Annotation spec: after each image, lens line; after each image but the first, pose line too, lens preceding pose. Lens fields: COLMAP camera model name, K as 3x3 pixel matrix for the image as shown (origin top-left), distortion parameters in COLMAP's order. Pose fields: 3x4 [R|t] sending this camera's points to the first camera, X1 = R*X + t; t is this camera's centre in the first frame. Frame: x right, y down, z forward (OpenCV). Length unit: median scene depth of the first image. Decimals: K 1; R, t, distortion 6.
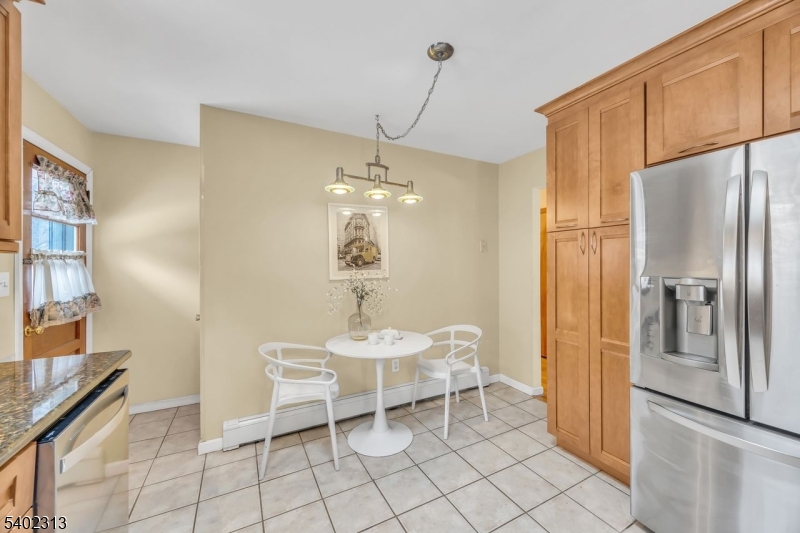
lens RADIAL K [[308.7, 0, 394.3], [0, 308.7, 266.1], [0, 0, 1]] dist [0.013371, 0.000858]
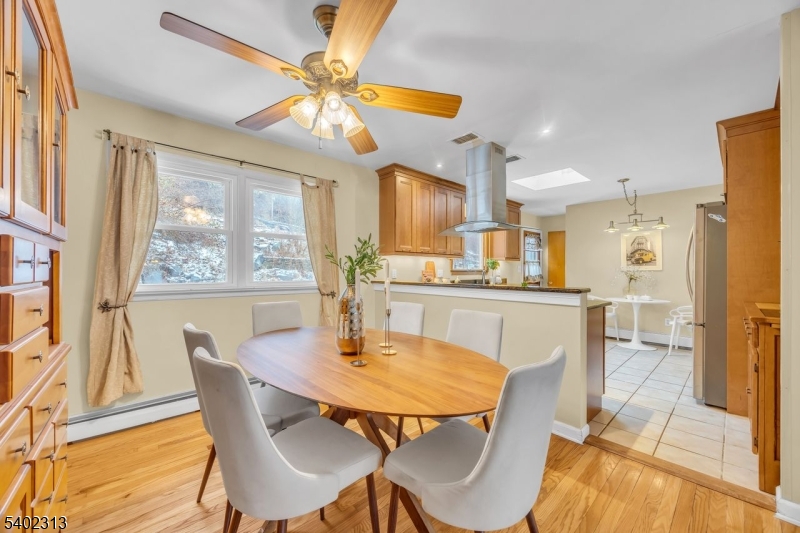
lens RADIAL K [[308.7, 0, 405.5], [0, 308.7, 270.2], [0, 0, 1]] dist [0.013371, 0.000858]
pose [[0.267081, 0.006248, -0.963654, 1.450222], [-0.002961, 0.999980, 0.005662, 0.034950], [0.963669, 0.001341, 0.267094, -0.969534]]
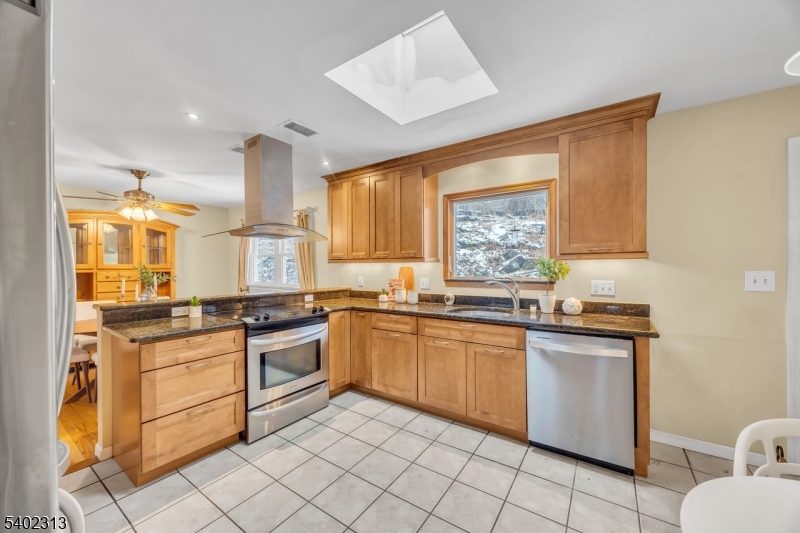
lens RADIAL K [[308.7, 0, 405.0], [0, 308.7, 269.3], [0, 0, 1]] dist [0.013371, 0.000858]
pose [[-0.883715, 0.019736, -0.467609, 0.377225], [0.015000, 0.999792, 0.013850, -0.017487], [0.467785, 0.005226, -0.883827, 0.942059]]
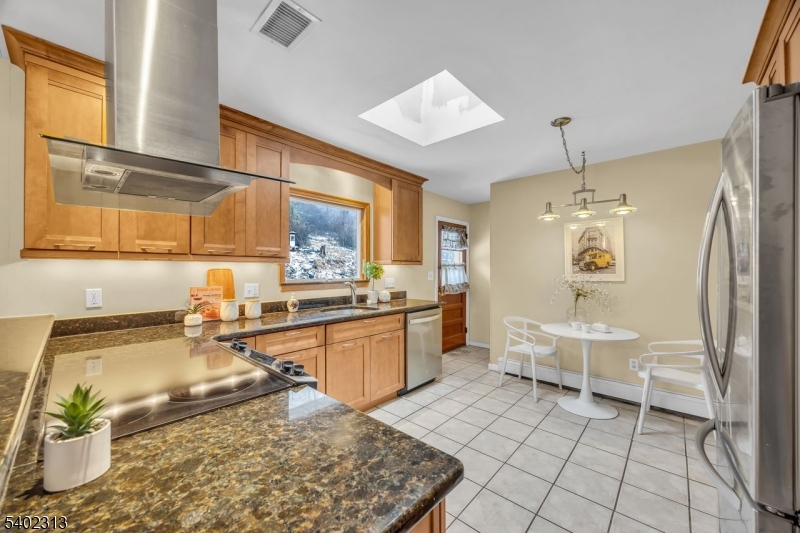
lens RADIAL K [[308.7, 0, 402.5], [0, 308.7, 268.6], [0, 0, 1]] dist [0.013371, 0.000858]
pose [[0.349949, 0.003537, -0.936762, 0.828053], [-0.000865, 0.999994, 0.003452, -0.012347], [0.936768, -0.000398, 0.349950, -0.131339]]
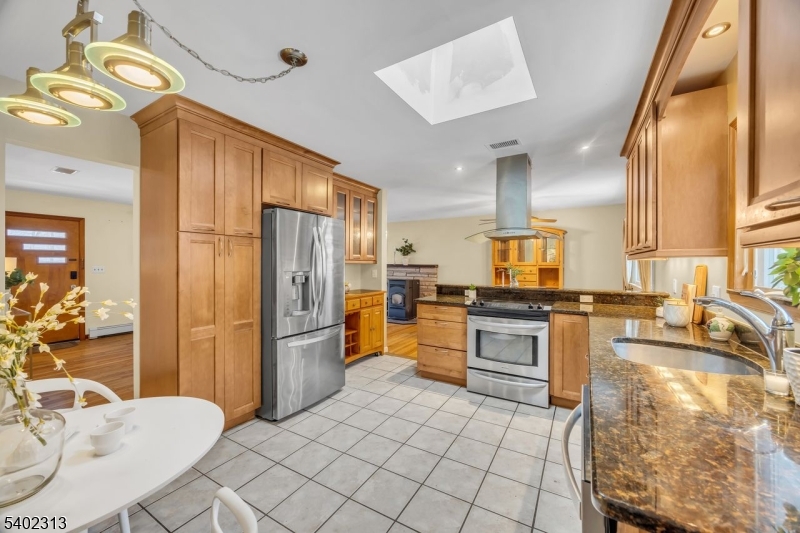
lens RADIAL K [[308.7, 0, 403.7], [0, 308.7, 265.8], [0, 0, 1]] dist [0.013371, 0.000858]
pose [[-0.529657, 0.007245, 0.848181, -0.608618], [0.005075, 0.999973, -0.005372, -0.006437], [-0.848197, 0.001459, -0.529679, 0.812758]]
